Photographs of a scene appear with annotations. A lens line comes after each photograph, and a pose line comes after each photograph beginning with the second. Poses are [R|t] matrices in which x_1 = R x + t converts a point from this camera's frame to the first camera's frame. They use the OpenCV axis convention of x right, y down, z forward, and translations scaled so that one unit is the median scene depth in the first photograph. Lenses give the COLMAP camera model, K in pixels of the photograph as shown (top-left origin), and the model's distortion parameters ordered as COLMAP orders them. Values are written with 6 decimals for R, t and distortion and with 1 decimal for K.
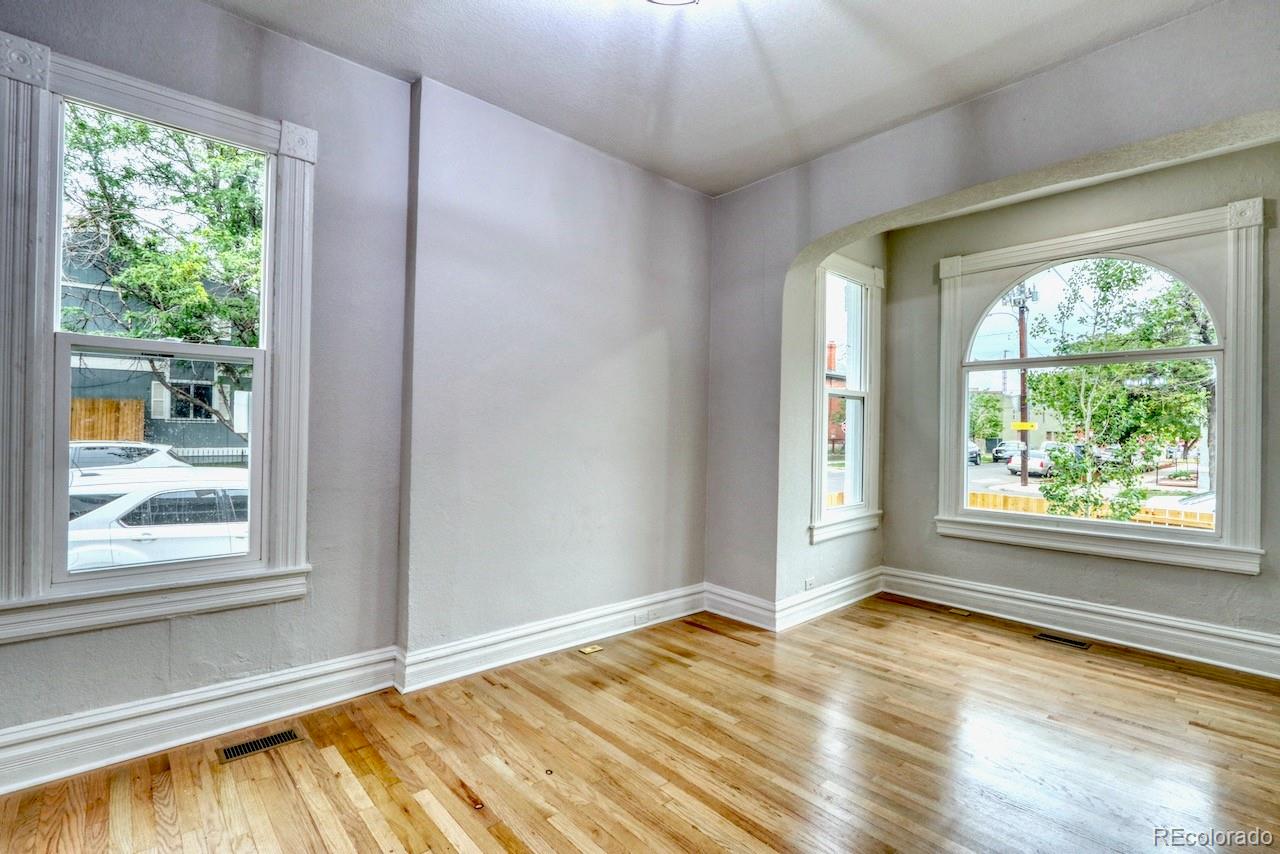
lens RADIAL K [[586.8, 0, 610.6], [0, 586.8, 426.1], [0, 0, 1]] dist [-0.014331, 0.000072]
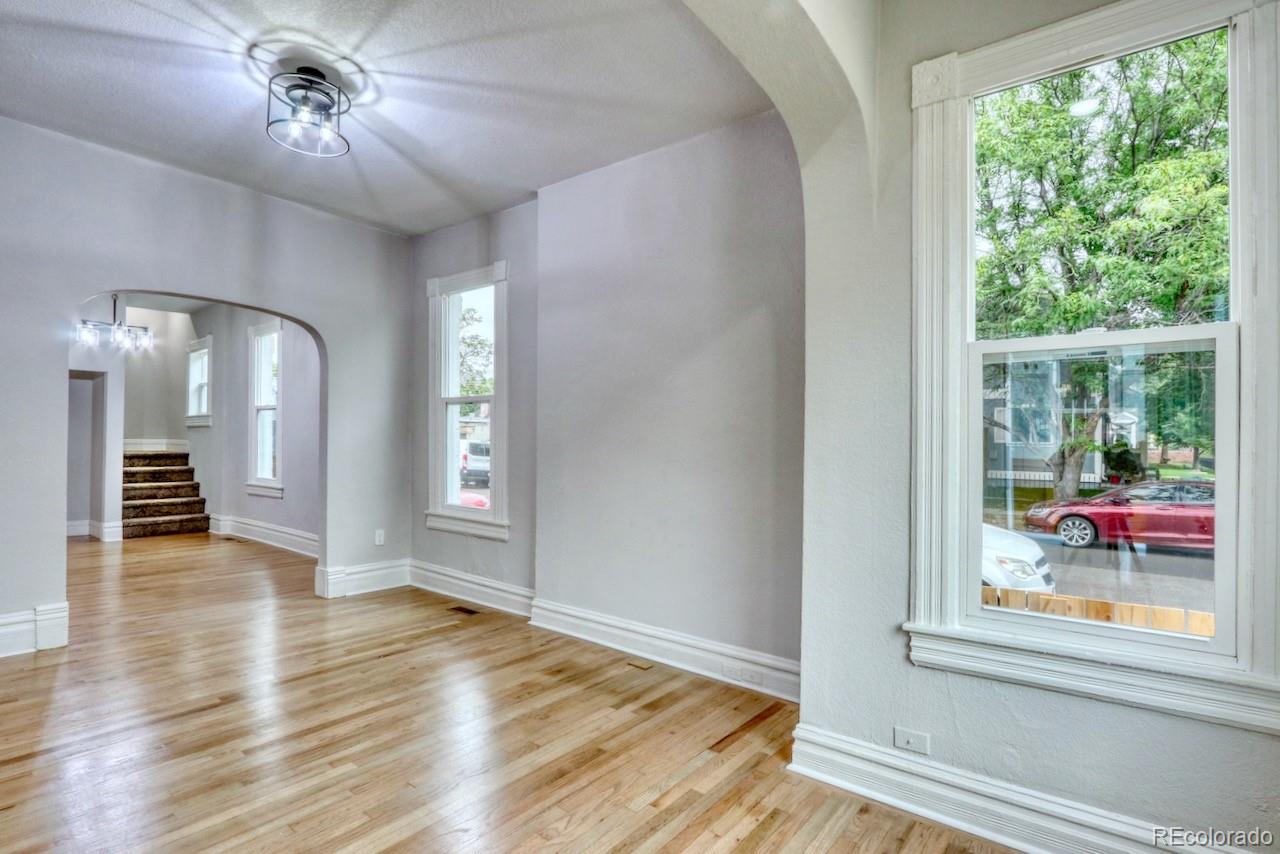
lens RADIAL K [[605.9, 0, 633.7], [0, 605.9, 432.9], [0, 0, 1]] dist [-0.013899, 0.000289]
pose [[0.198764, -0.027100, -0.979673, 1.028110], [-0.006207, 0.999563, -0.028909, 0.029645], [0.980028, 0.011826, 0.198509, 0.846690]]
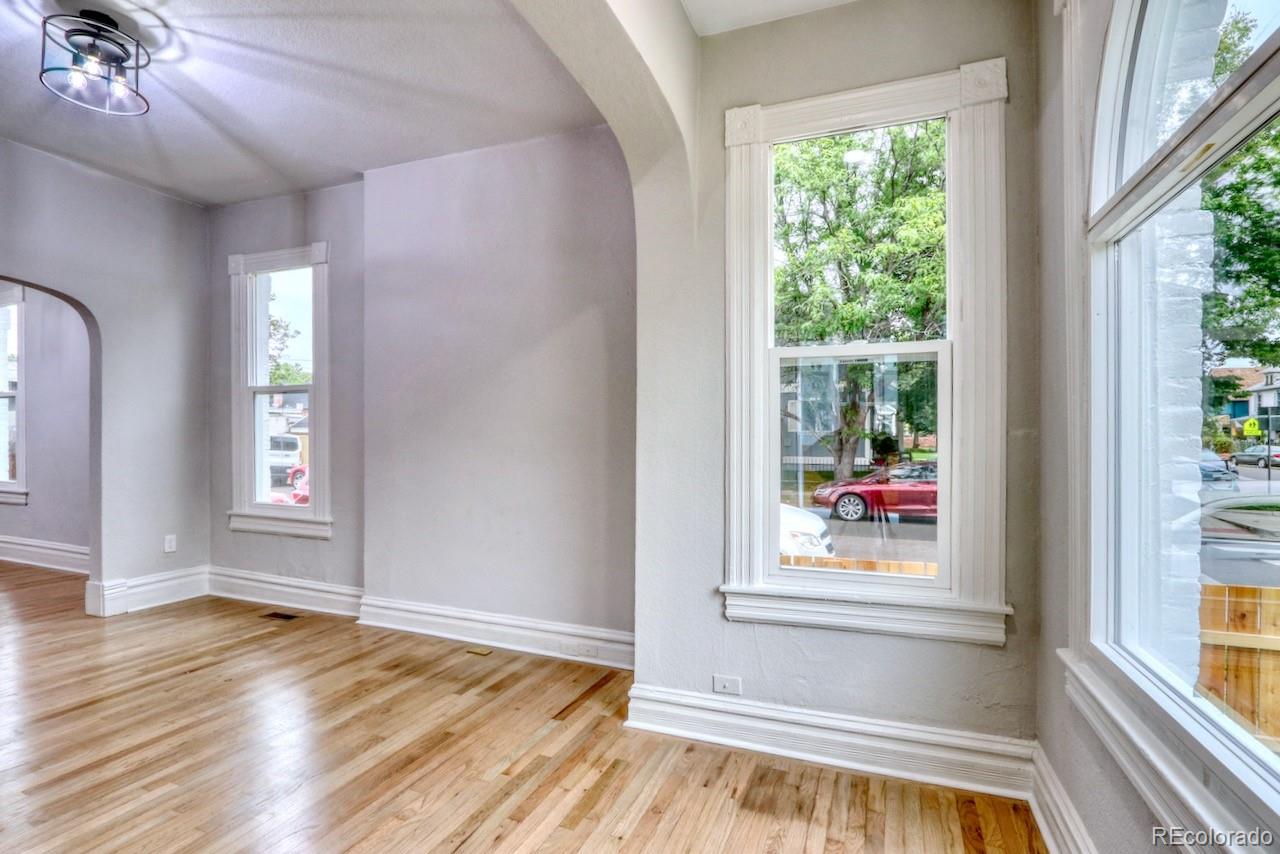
lens RADIAL K [[610.6, 0, 624.4], [0, 610.6, 423.8], [0, 0, 1]] dist [-0.012628, 0.000788]
pose [[0.459213, -0.028071, -0.887883, 1.079865], [0.005465, 0.999571, -0.028776, 0.030598], [0.888309, 0.008362, 0.459169, 0.798360]]
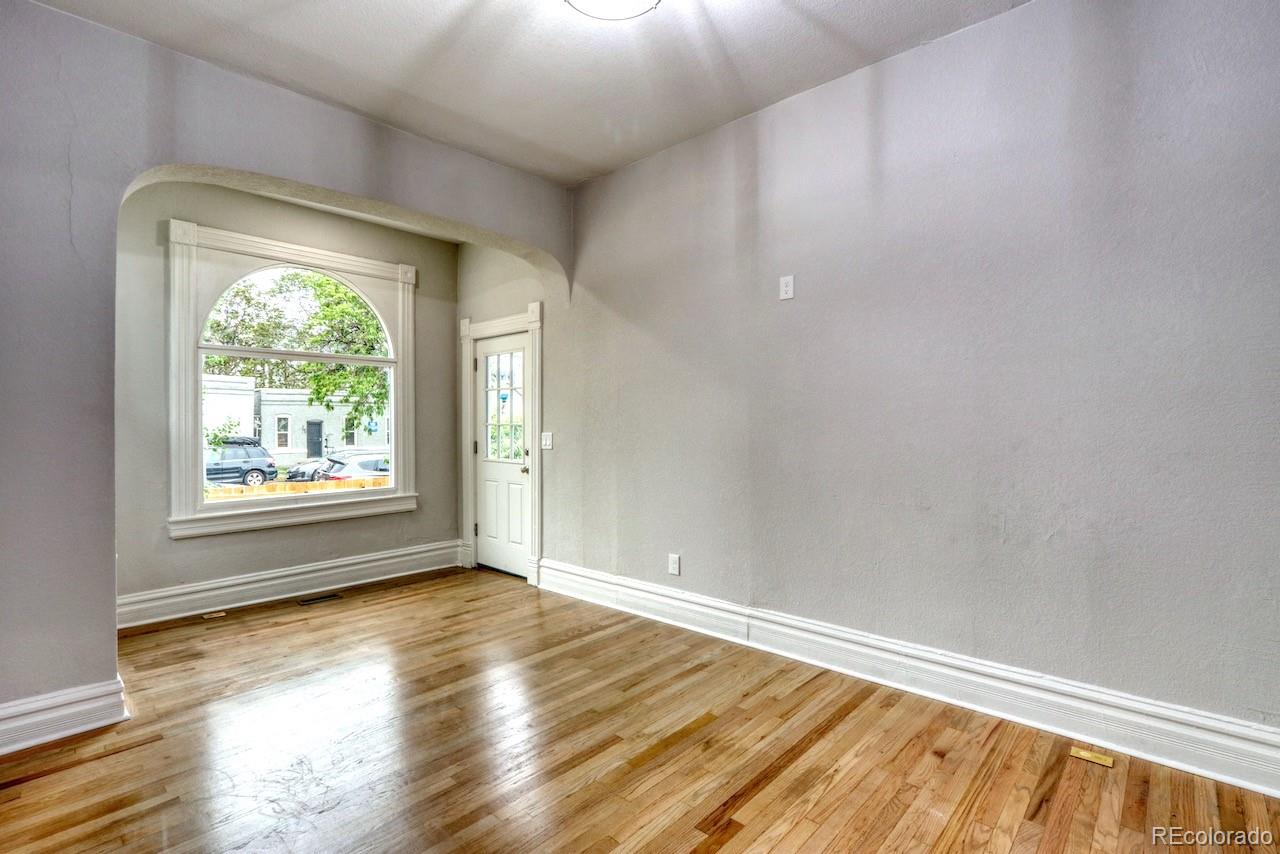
lens RADIAL K [[598.9, 0, 637.5], [0, 598.9, 425.7], [0, 0, 1]] dist [-0.017611, 0.000280]
pose [[-0.126341, -0.017067, 0.991840, -0.539992], [-0.003711, 0.999853, 0.016733, 0.001552], [-0.991980, -0.001567, -0.126386, 0.596294]]
